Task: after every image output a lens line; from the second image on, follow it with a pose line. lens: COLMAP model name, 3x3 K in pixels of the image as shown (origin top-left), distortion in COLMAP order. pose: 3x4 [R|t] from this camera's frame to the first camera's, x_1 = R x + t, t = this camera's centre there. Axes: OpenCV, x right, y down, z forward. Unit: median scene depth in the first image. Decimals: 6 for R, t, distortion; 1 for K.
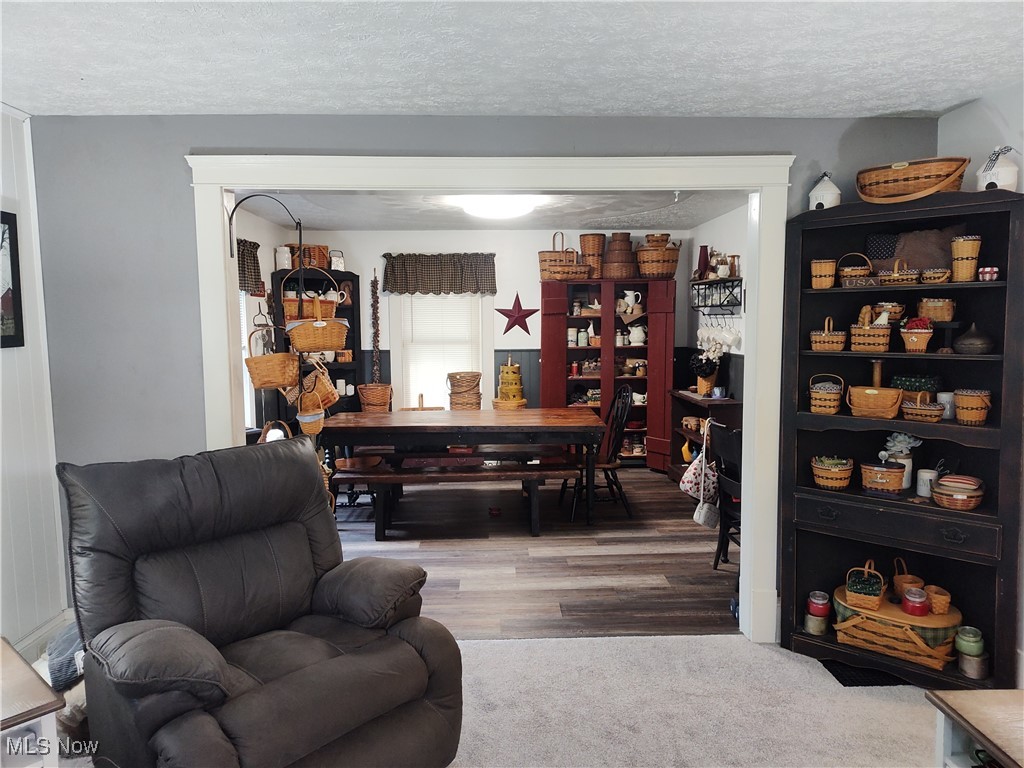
lens RADIAL K [[692.1, 0, 512.9], [0, 692.1, 386.0], [0, 0, 1]] dist [0.029810, -0.041334]
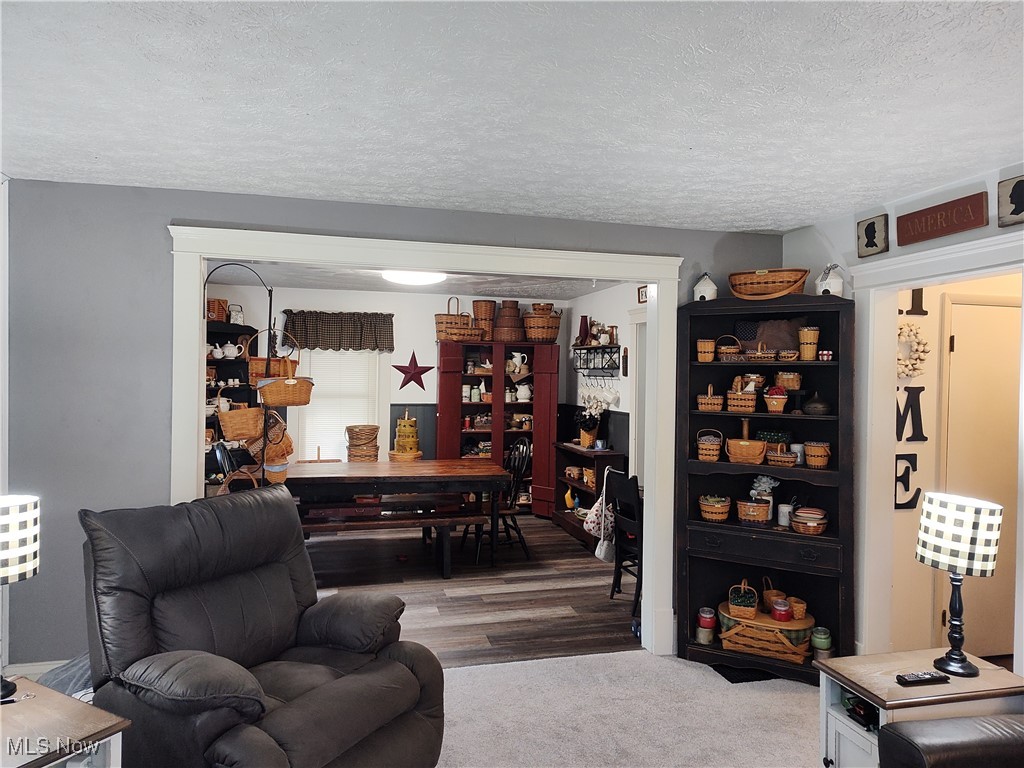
lens RADIAL K [[692.1, 0, 512.8], [0, 692.1, 379.0], [0, 0, 1]] dist [0.029810, -0.041334]
pose [[0.975837, 0.020123, 0.217573, -0.178846], [-0.001212, 0.996233, -0.086704, 0.001735], [-0.218498, 0.084345, 0.972185, -0.156985]]
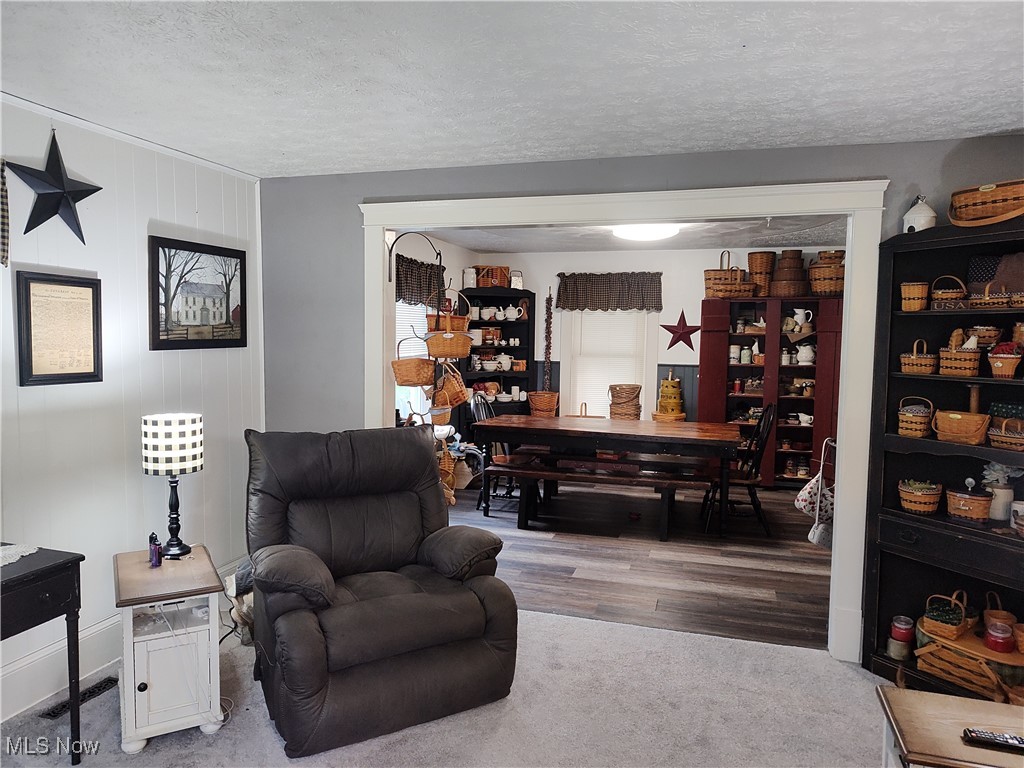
lens RADIAL K [[692.1, 0, 510.9], [0, 692.1, 386.7], [0, 0, 1]] dist [0.029810, -0.041334]
pose [[0.947432, 0.044839, -0.316799, 0.226332], [-0.050918, 0.998643, -0.010931, 0.009136], [0.315879, 0.026487, 0.948430, -0.131049]]
